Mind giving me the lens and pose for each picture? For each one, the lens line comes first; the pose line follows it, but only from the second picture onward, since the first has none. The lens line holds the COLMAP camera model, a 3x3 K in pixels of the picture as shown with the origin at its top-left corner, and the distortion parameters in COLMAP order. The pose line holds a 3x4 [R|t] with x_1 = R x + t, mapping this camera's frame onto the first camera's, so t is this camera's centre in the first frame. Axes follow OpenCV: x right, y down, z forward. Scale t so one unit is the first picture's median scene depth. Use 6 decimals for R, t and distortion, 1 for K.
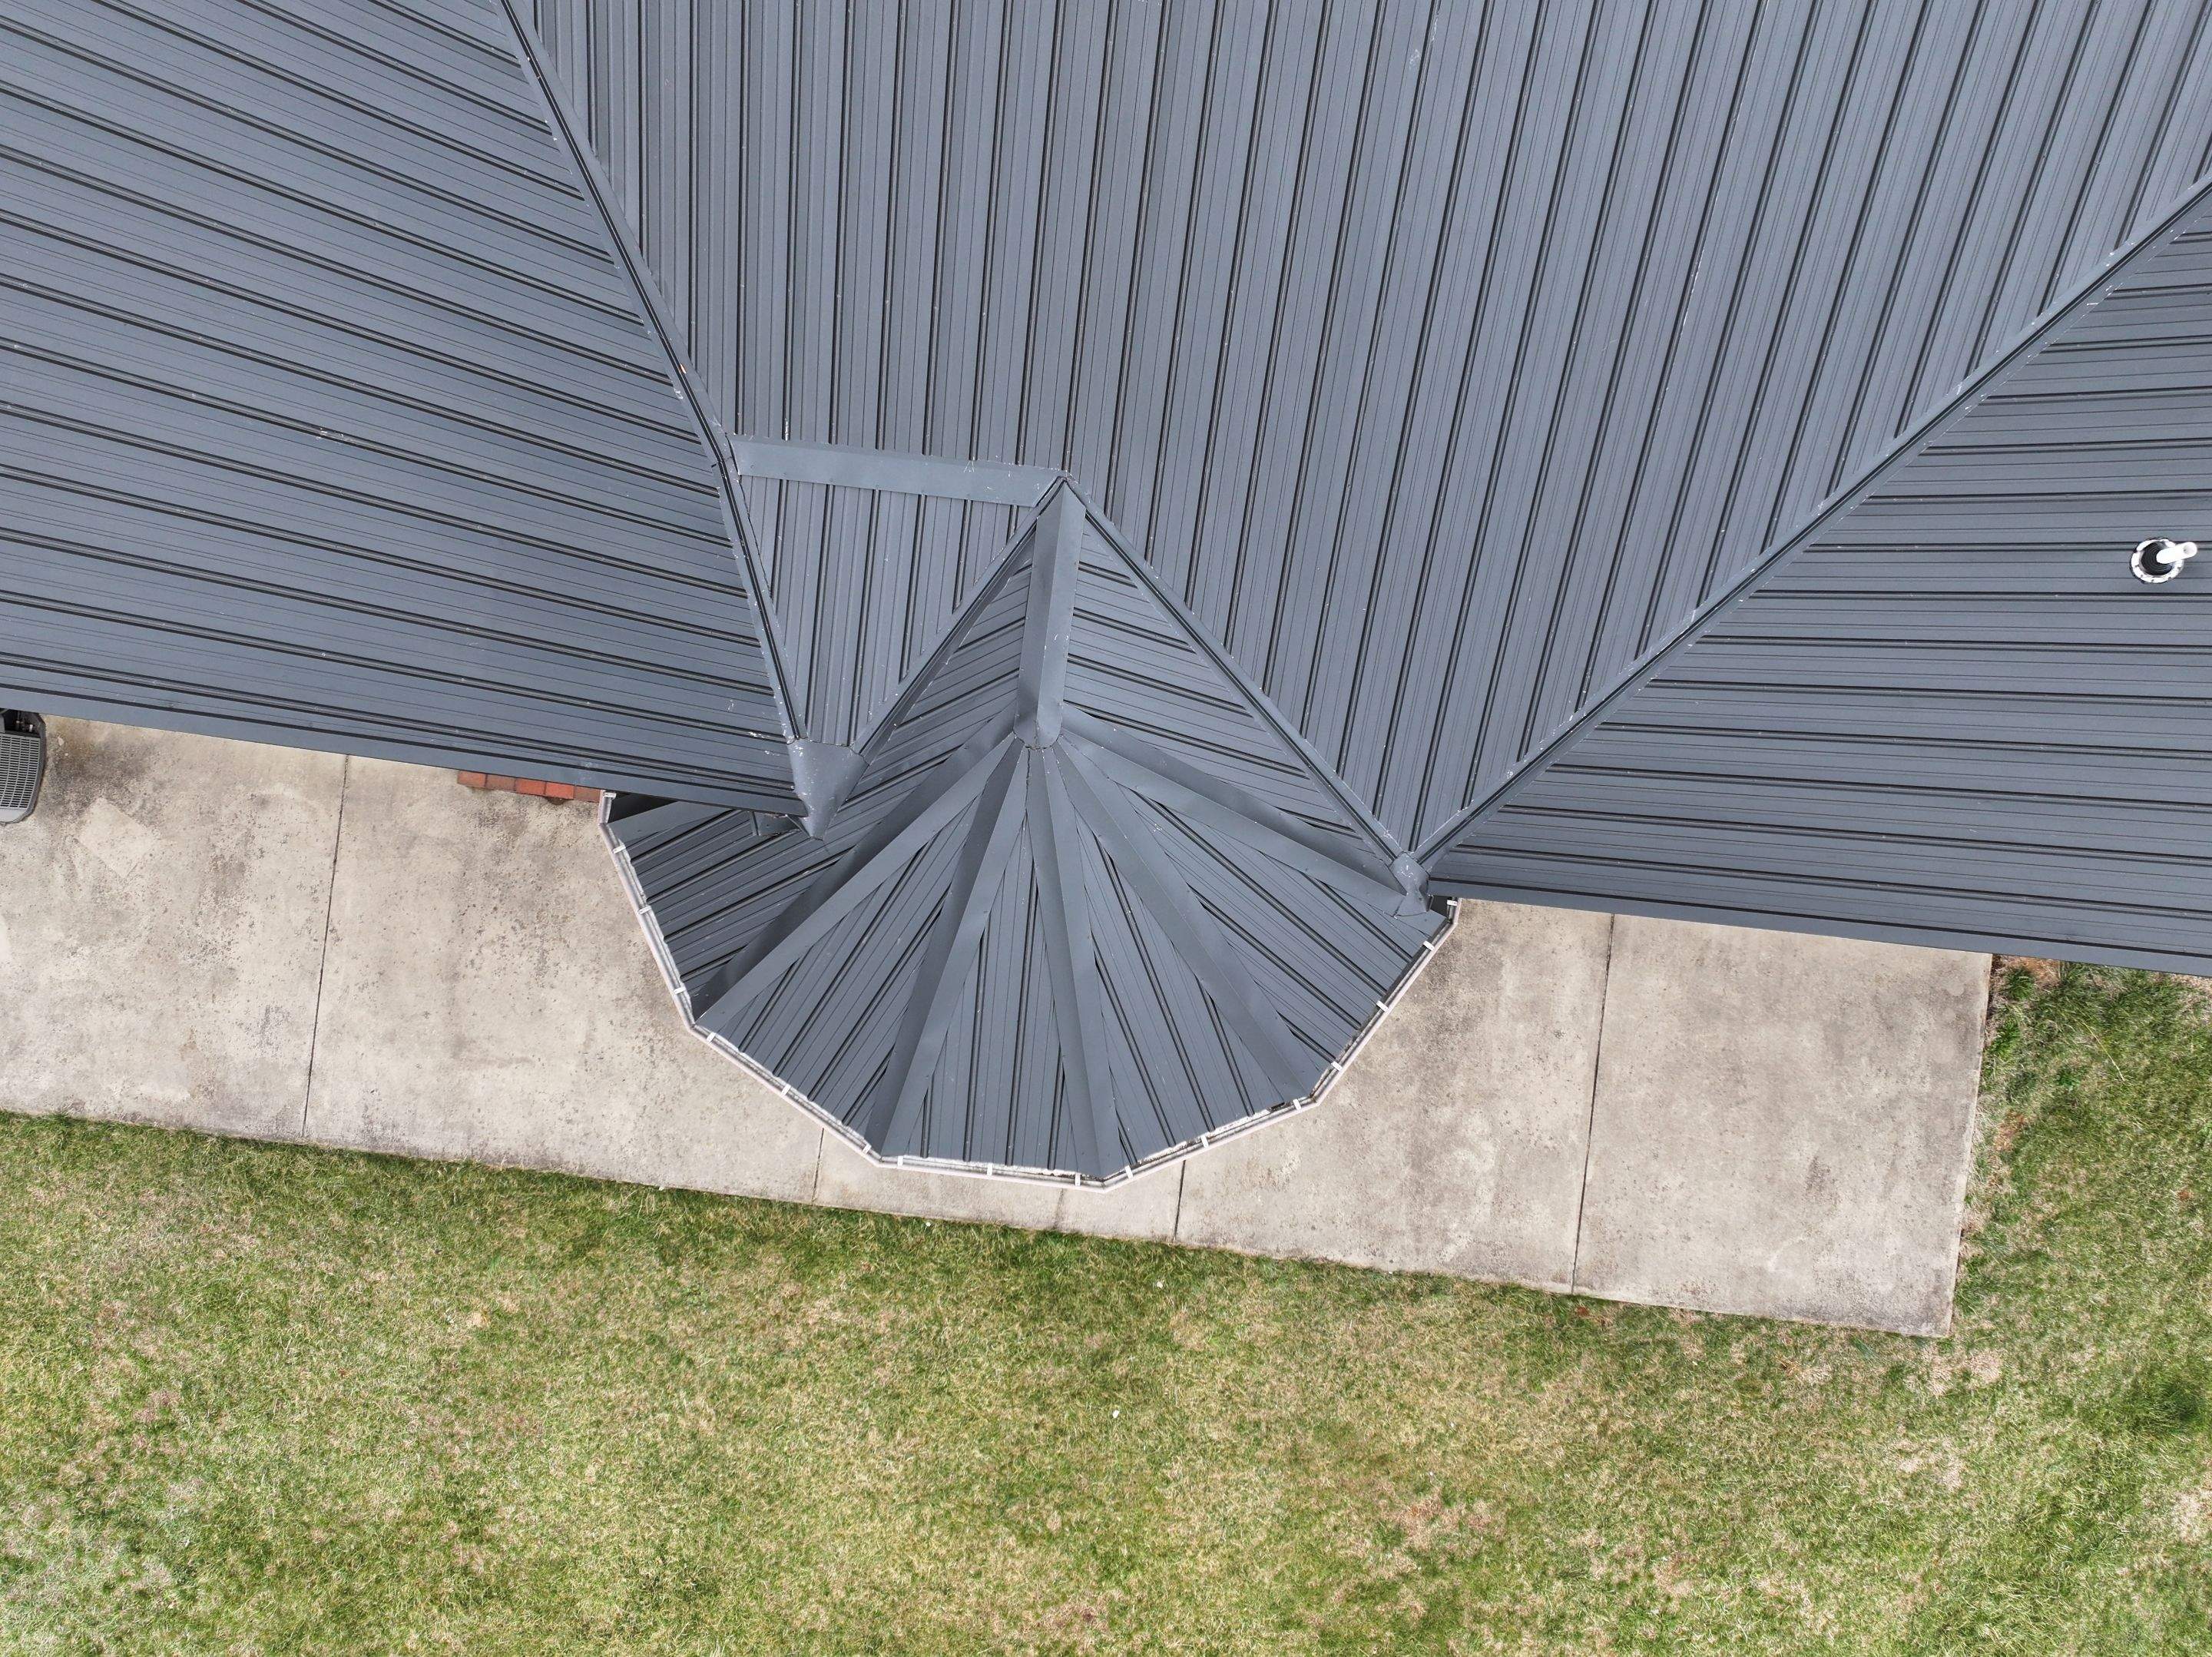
lens RADIAL K [[1797.7, 0, 1103.0], [0, 1797.7, 842.3], [0, 0, 1]] dist [-0.003545, 0.017056]
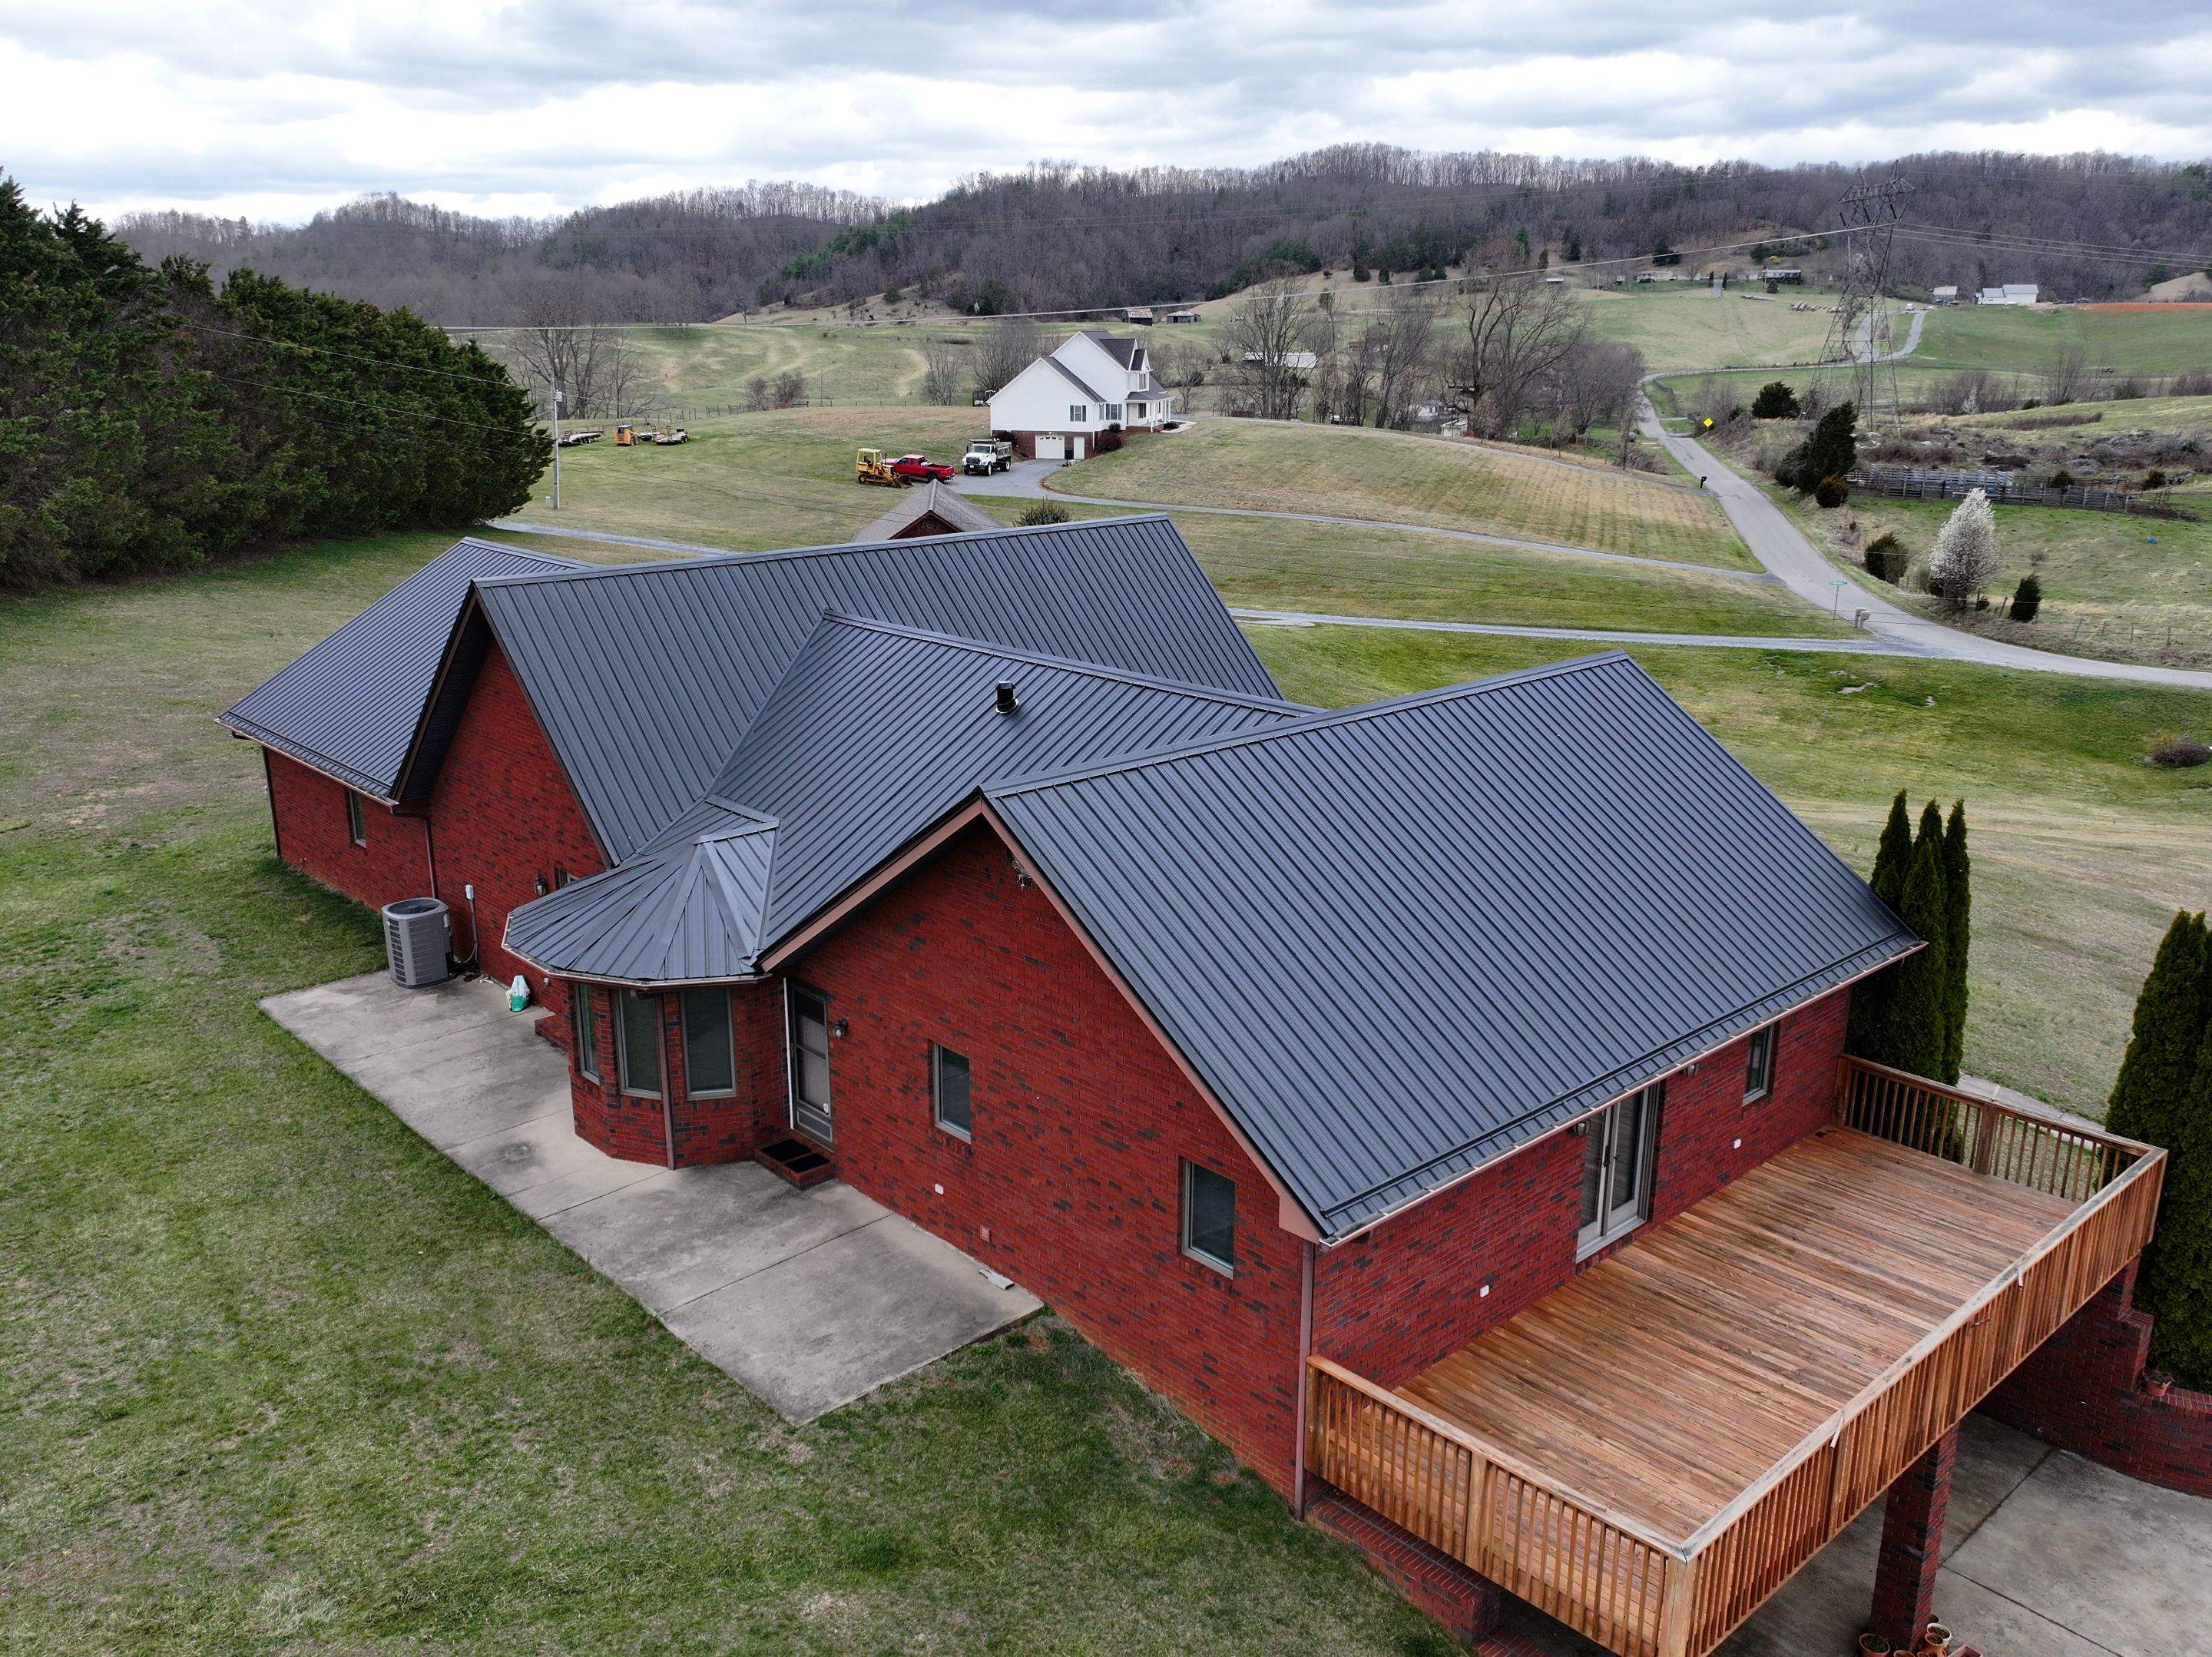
lens RADIAL K [[1797.7, 0, 1111.7], [0, 1797.7, 845.3], [0, 0, 1]] dist [-0.003545, 0.017056]
pose [[0.763680, 0.175448, -0.621298, 1.416806], [-0.645220, 0.240218, -0.725249, 0.999103], [0.022003, 0.954732, 0.296652, 0.188098]]
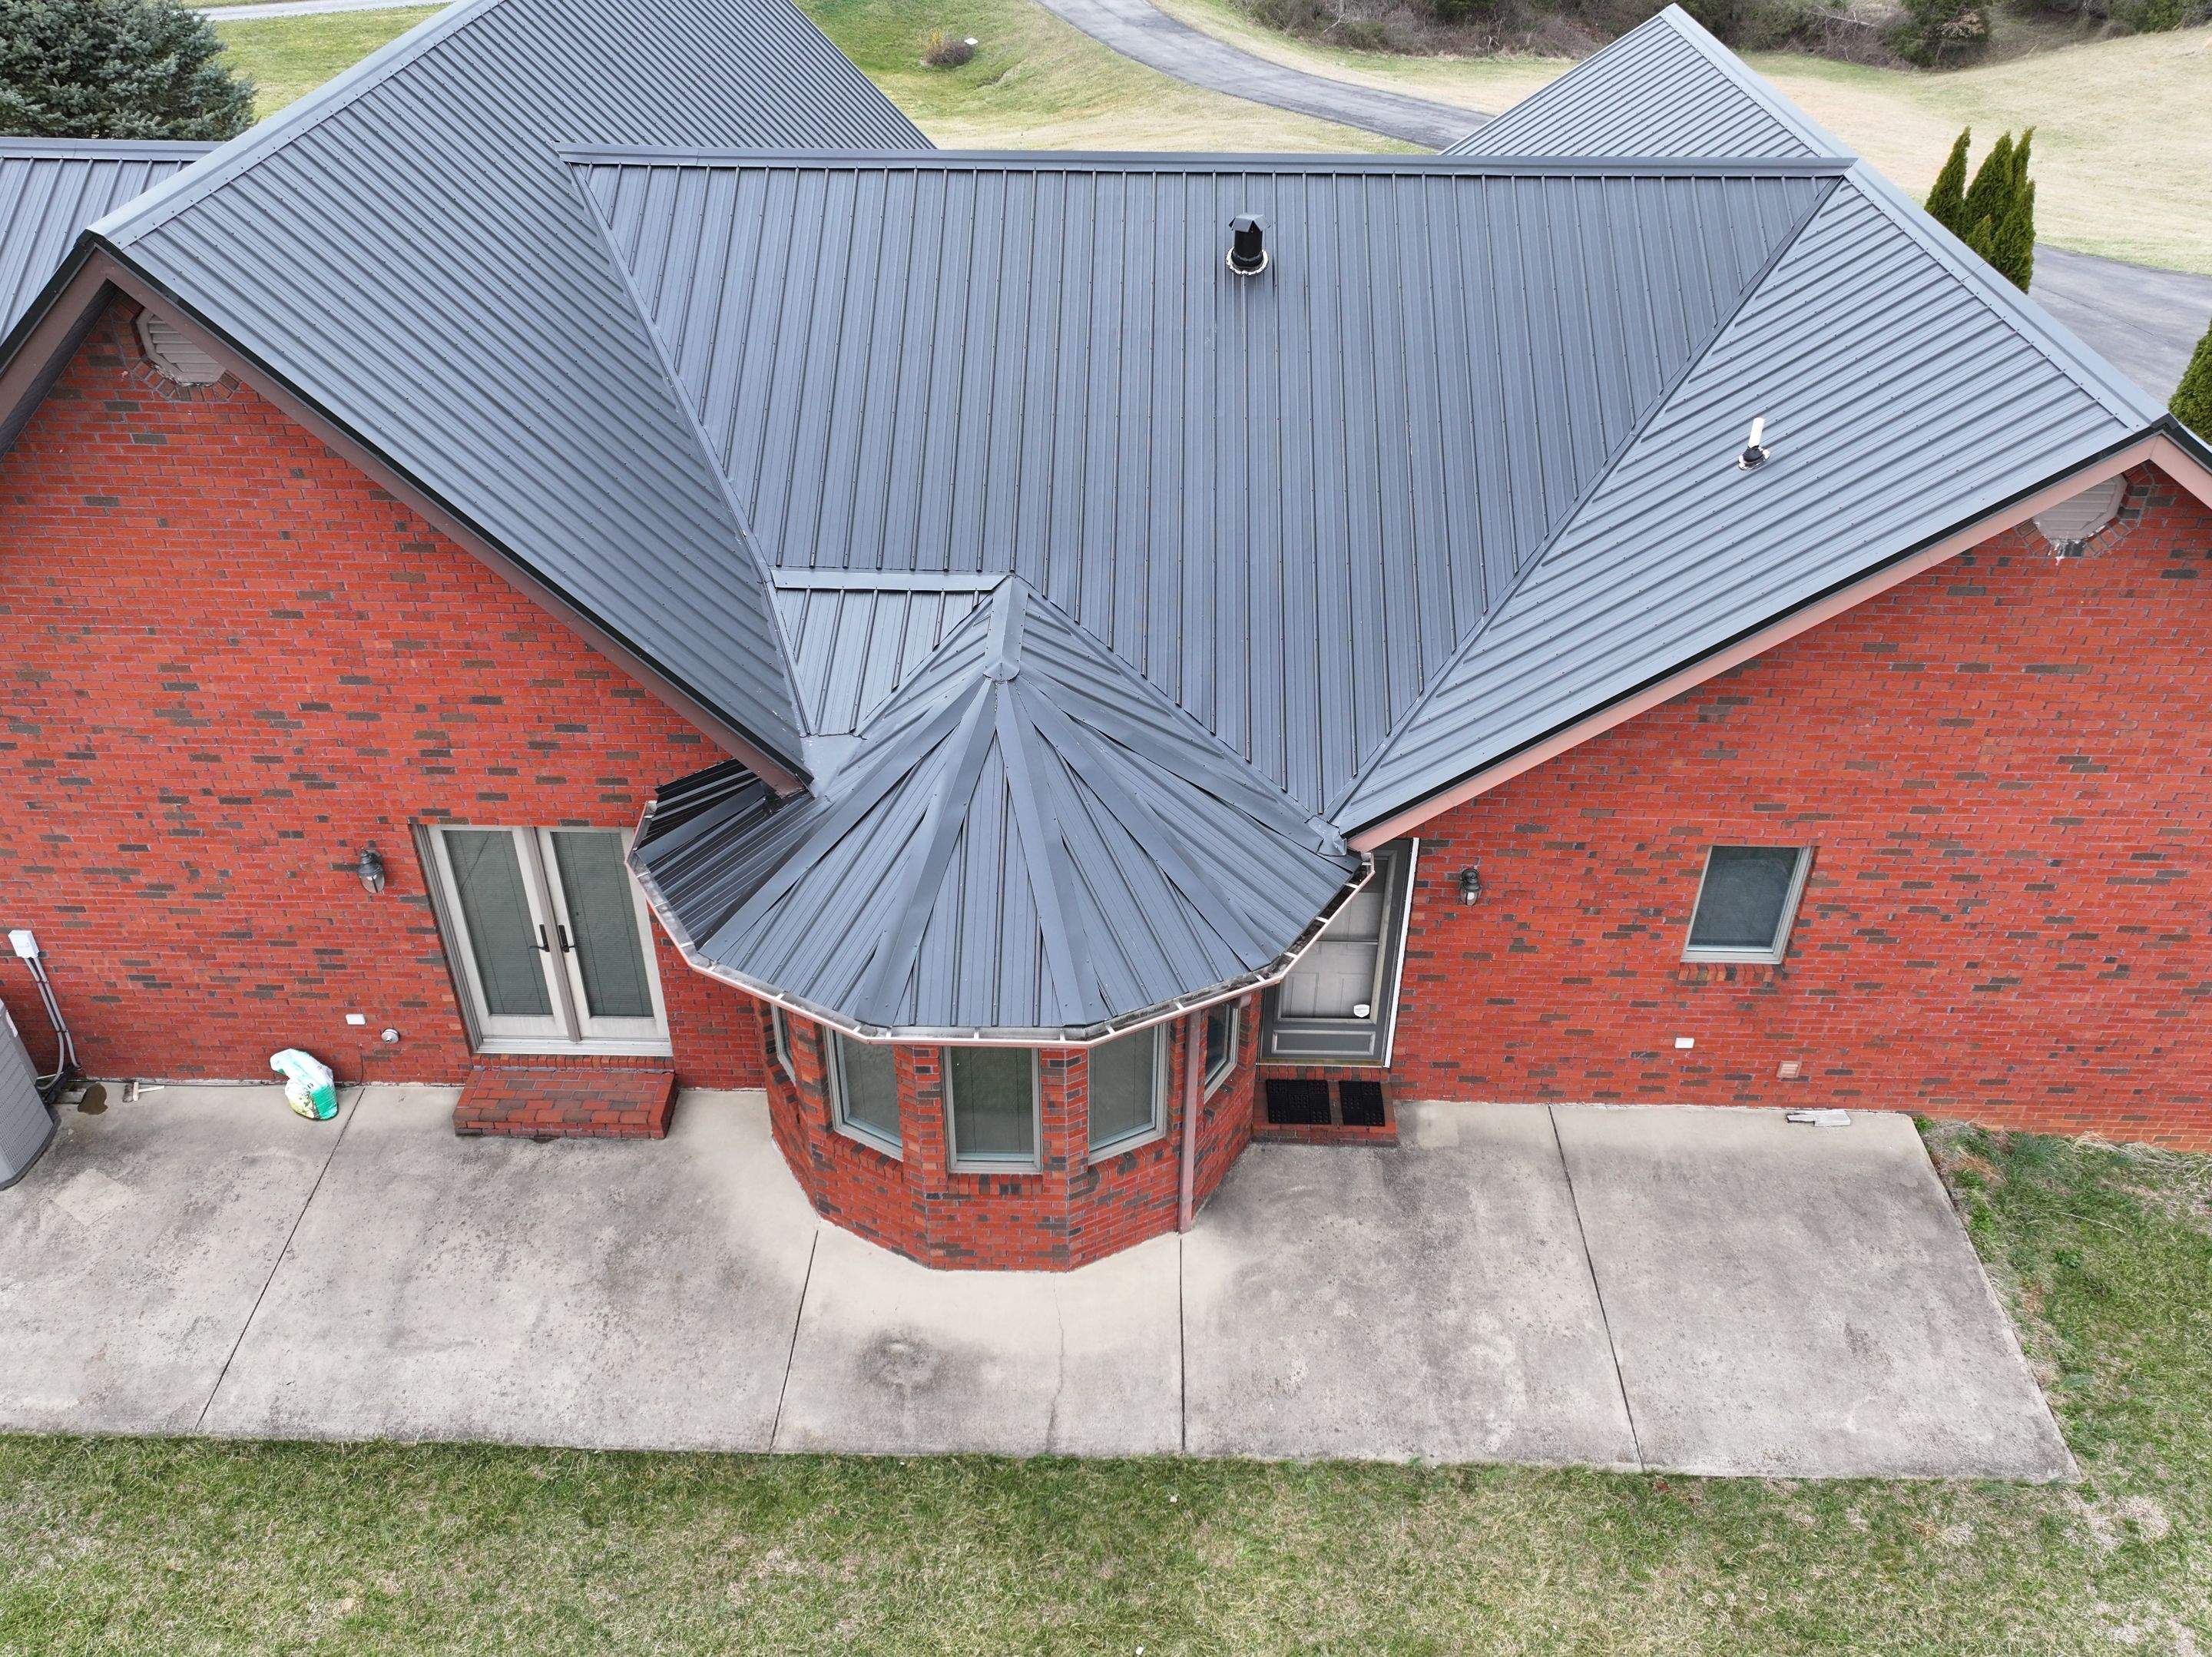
lens RADIAL K [[1797.7, 0, 1102.9], [0, 1797.7, 840.9], [0, 0, 1]] dist [-0.003545, 0.017056]
pose [[0.995372, -0.057472, 0.077012, -0.049896], [0.096092, 0.598264, -0.795516, 0.737167], [-0.000354, 0.799235, 0.601018, 0.231996]]
